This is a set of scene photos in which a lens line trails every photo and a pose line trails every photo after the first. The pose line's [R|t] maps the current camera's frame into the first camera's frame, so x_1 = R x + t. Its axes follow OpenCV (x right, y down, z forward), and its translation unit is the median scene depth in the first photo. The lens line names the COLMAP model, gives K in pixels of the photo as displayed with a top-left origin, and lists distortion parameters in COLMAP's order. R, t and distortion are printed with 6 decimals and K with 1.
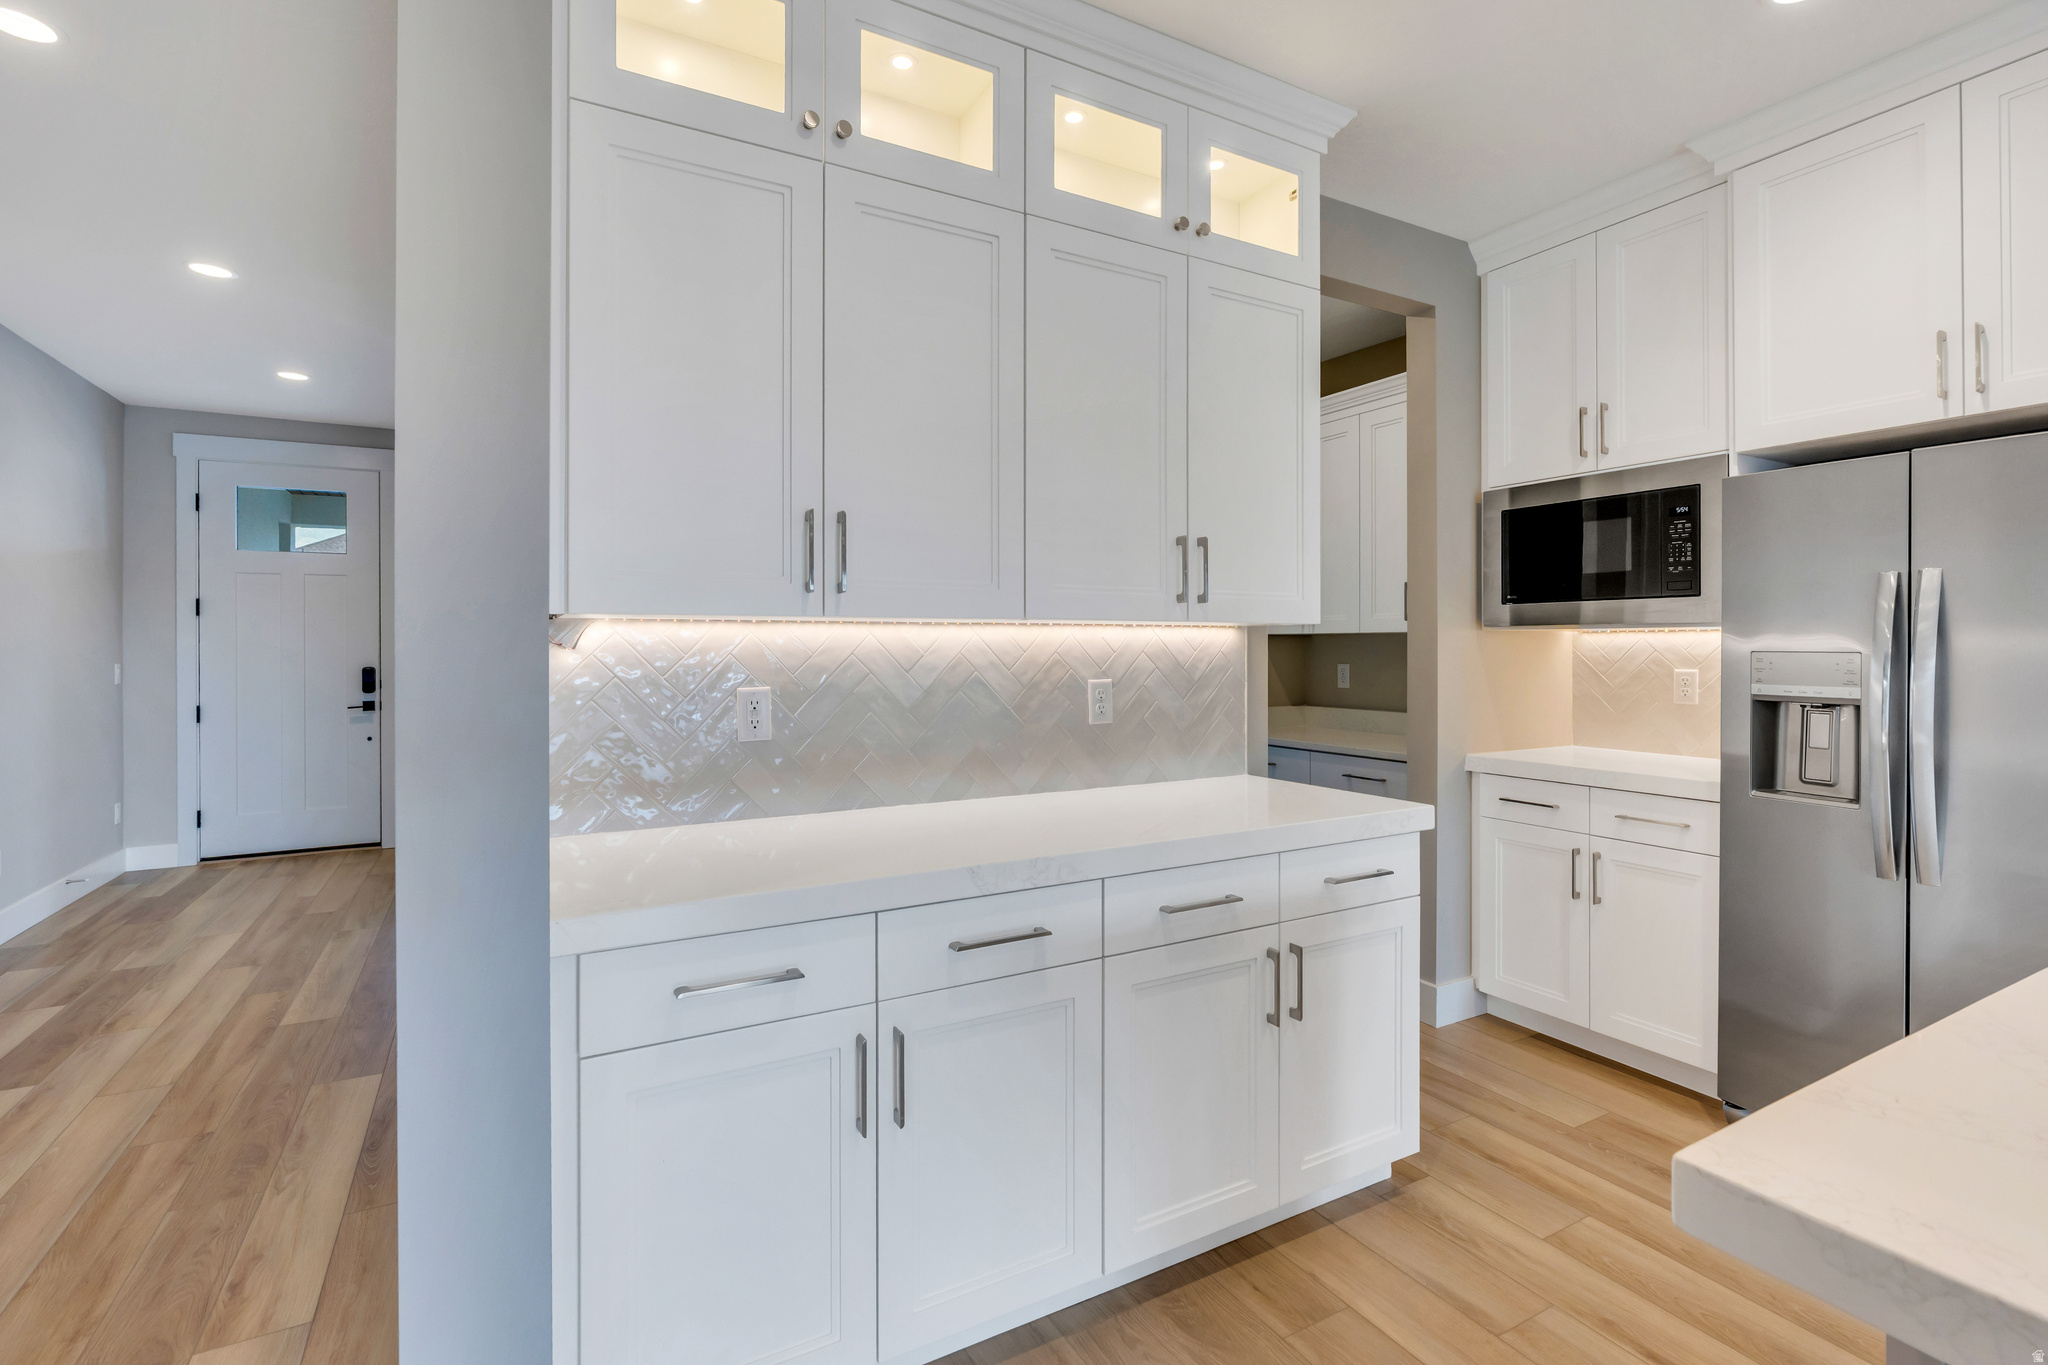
lens RADIAL K [[932.2, 0, 1021.5], [0, 932.2, 643.4], [0, 0, 1]] dist [-0.004715, -0.000017]
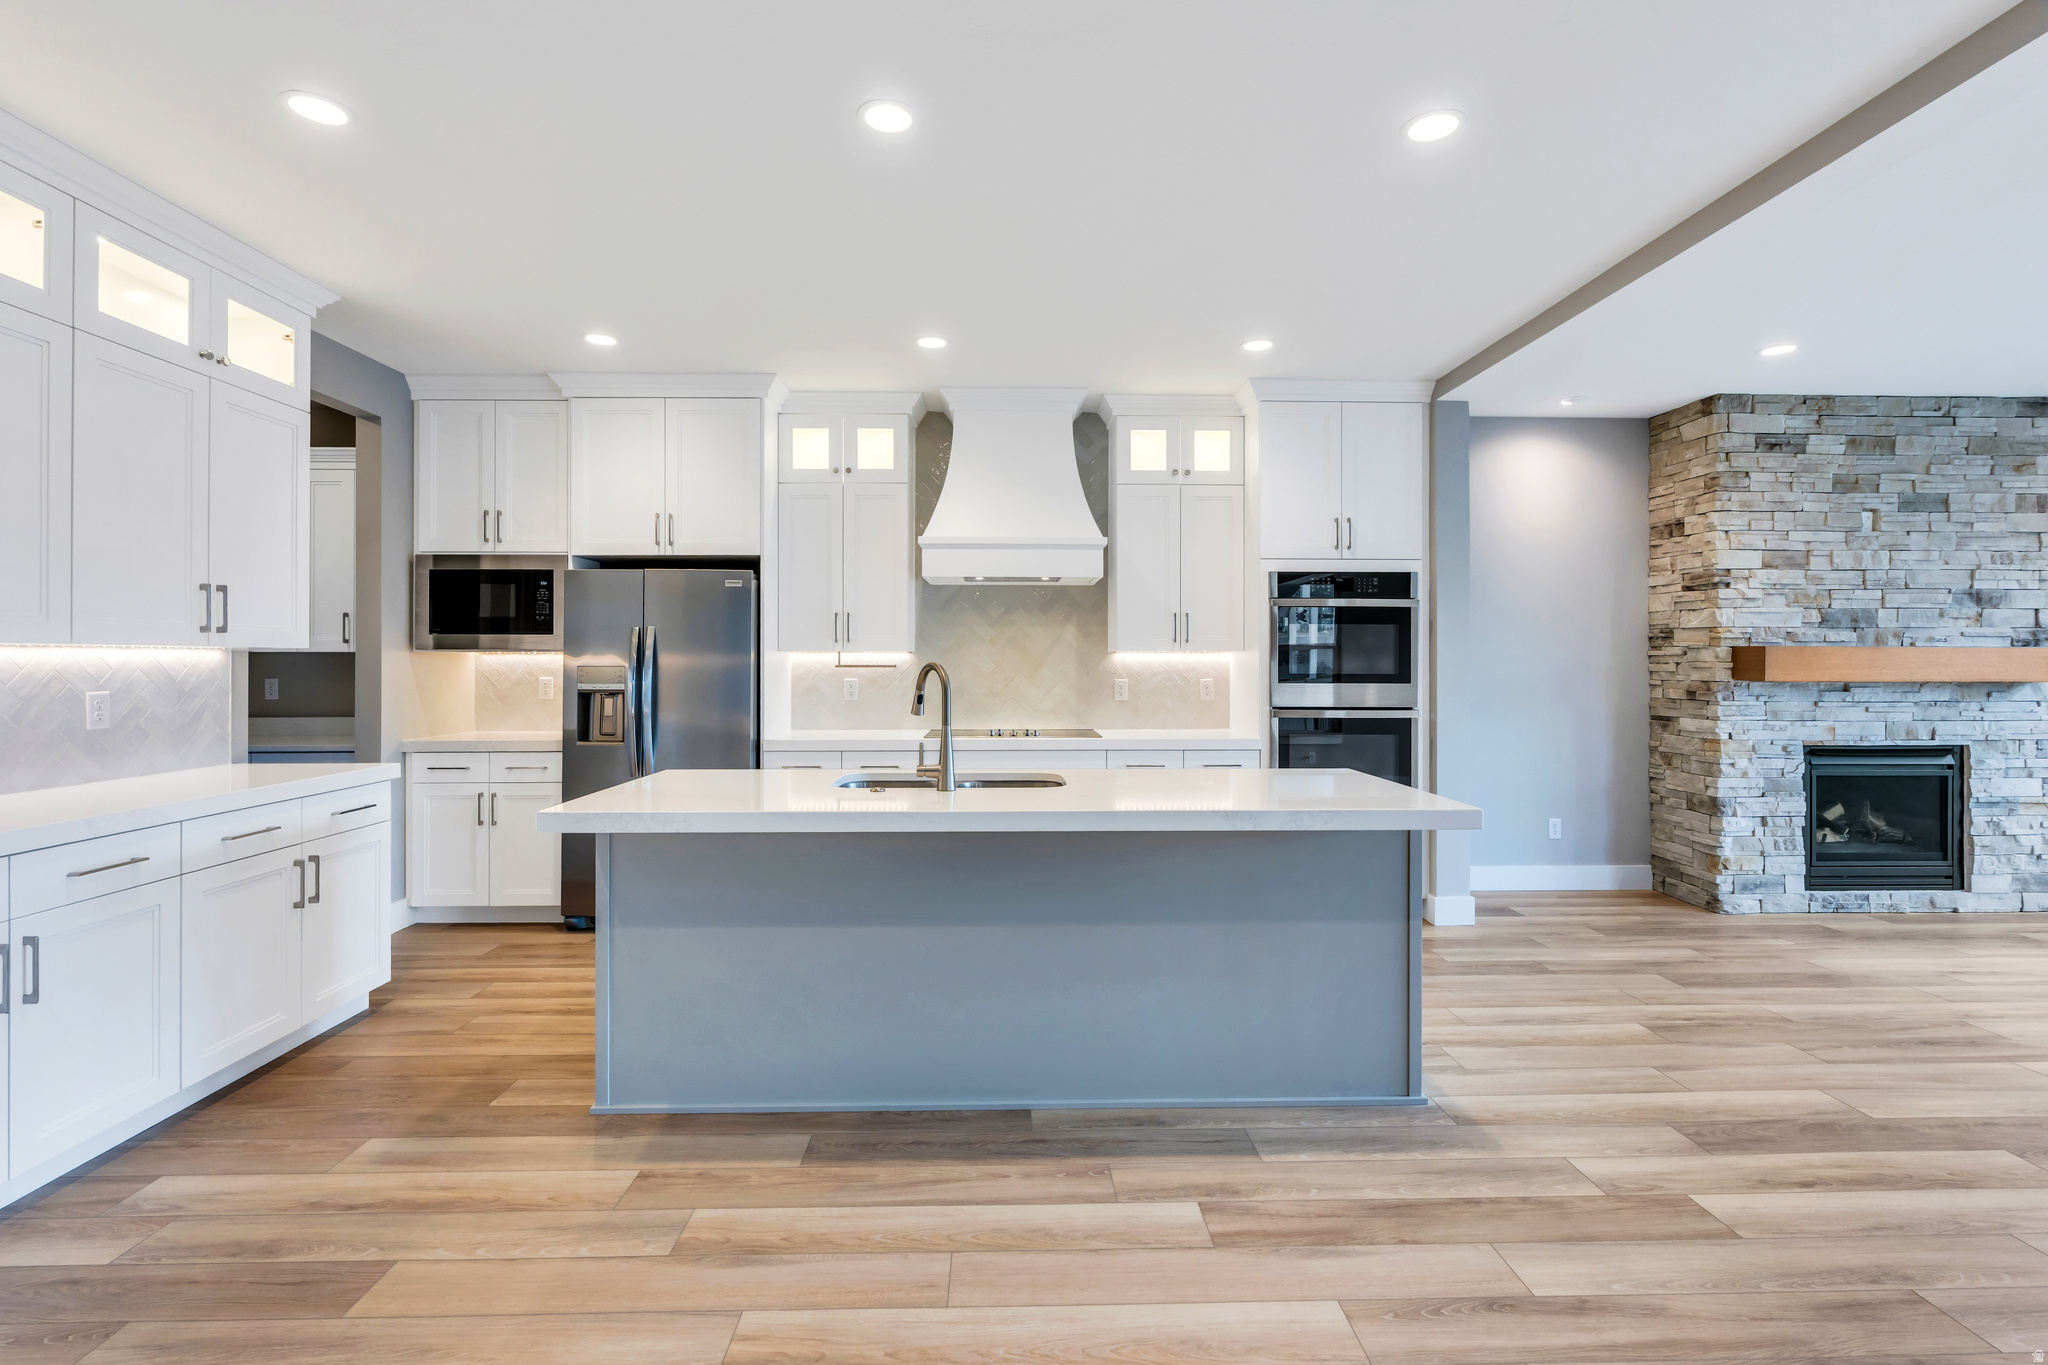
lens RADIAL K [[931.3, 0, 1021.2], [0, 931.3, 660.4], [0, 0, 1]] dist [-0.002832, -0.000298]
pose [[0.464896, 0.001616, 0.885364, -0.417932], [-0.003767, 0.999993, 0.000152, -0.006217], [-0.885358, -0.003406, 0.464898, -0.604562]]
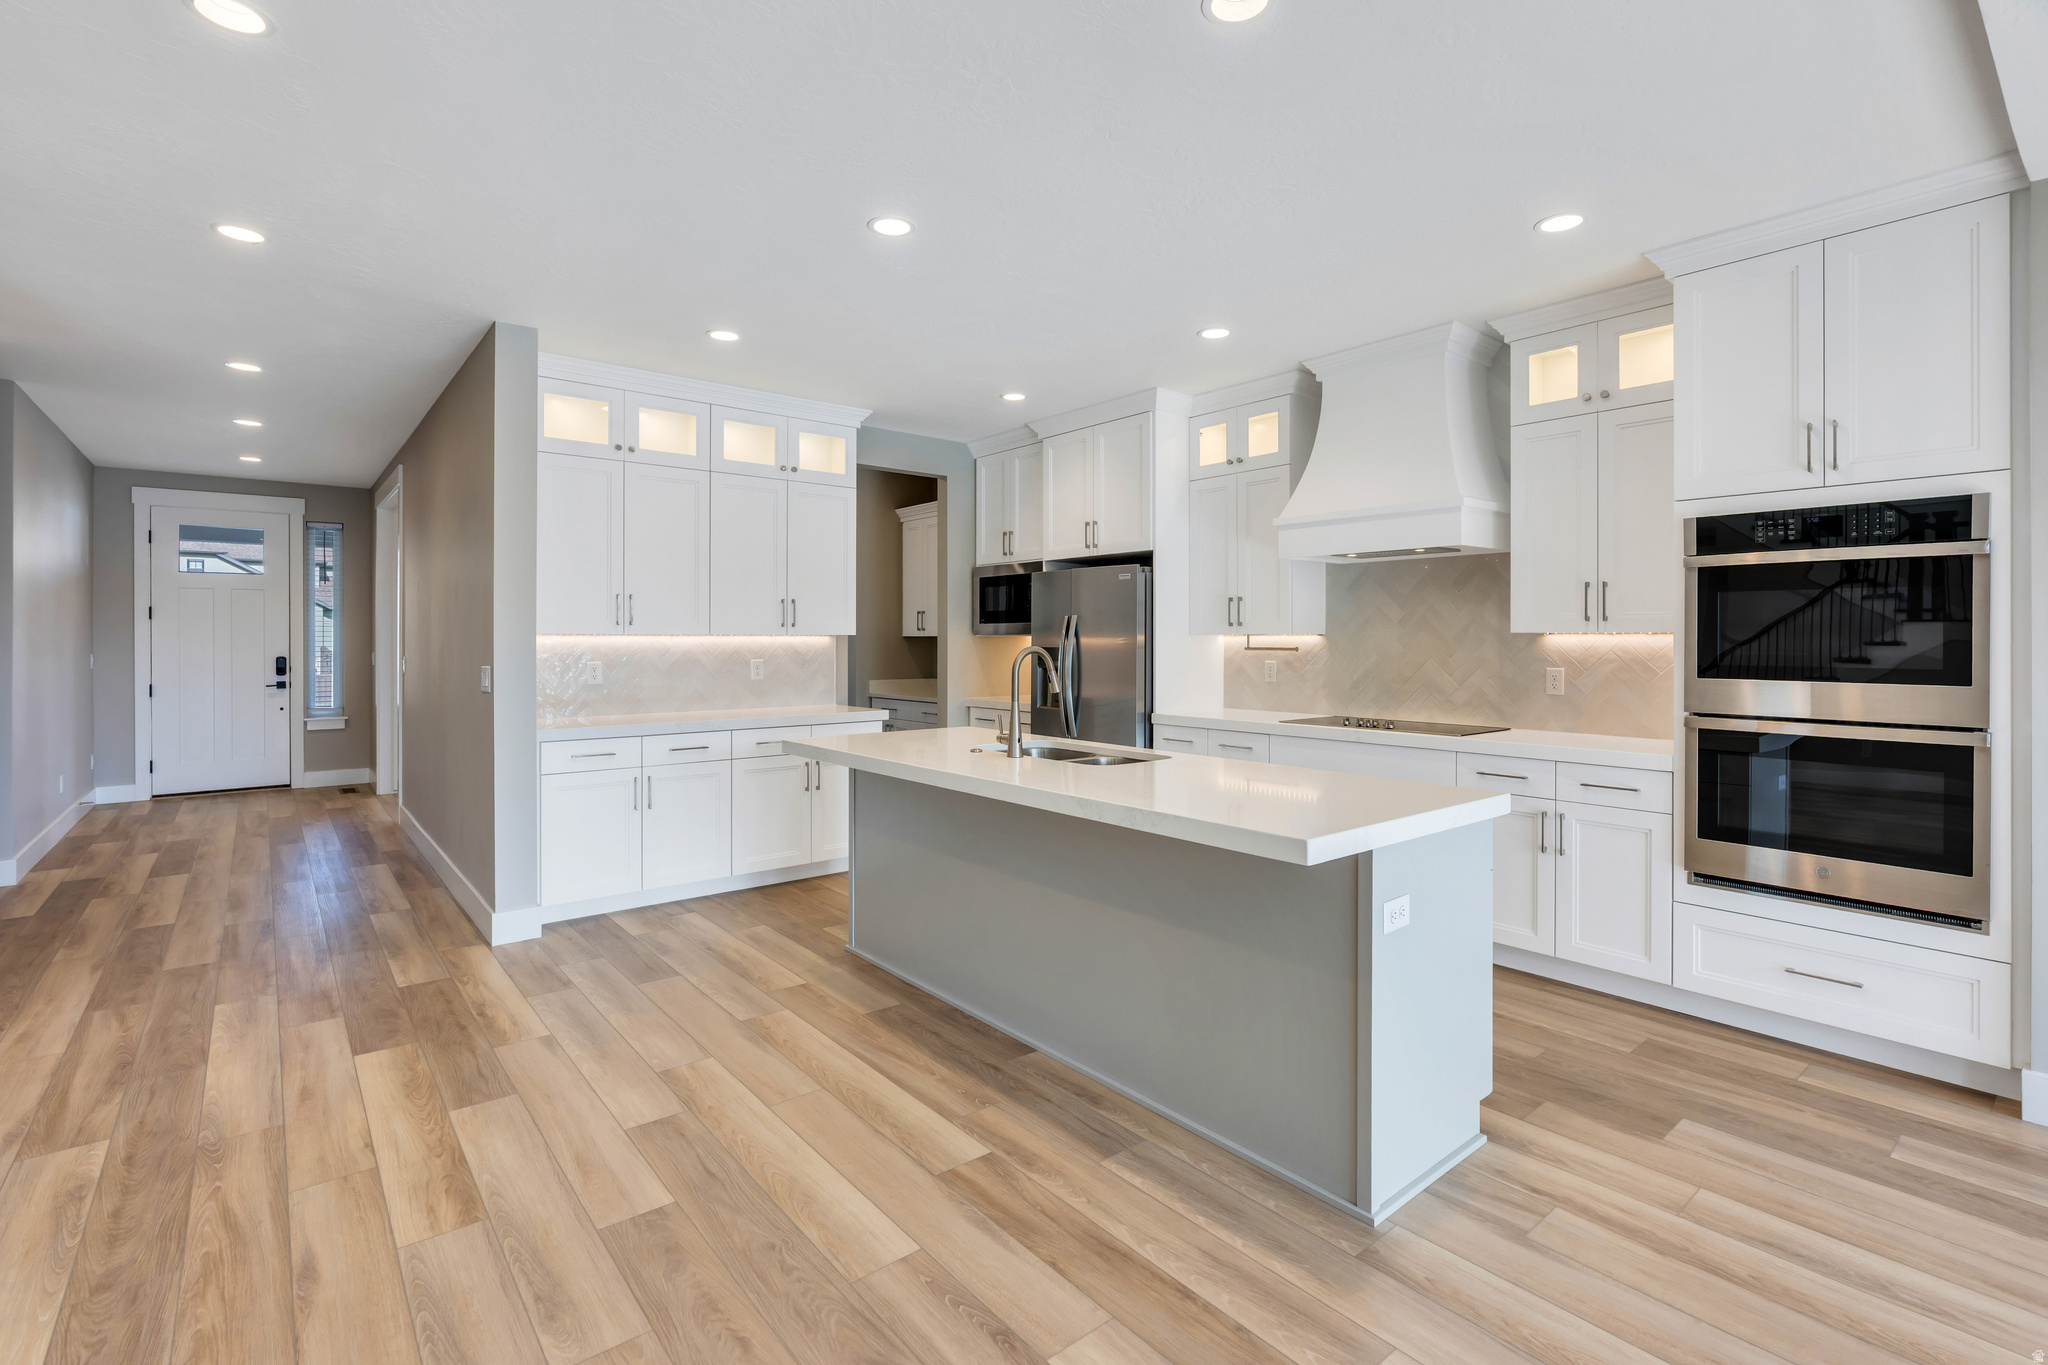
lens RADIAL K [[932.2, 0, 1021.5], [0, 932.2, 643.4], [0, 0, 1]] dist [-0.004715, -0.000017]
pose [[0.984080, 0.001738, 0.177716, 0.305218], [-0.003071, 0.999969, 0.007228, -0.017379], [-0.177698, -0.007659, 0.984055, -1.280583]]
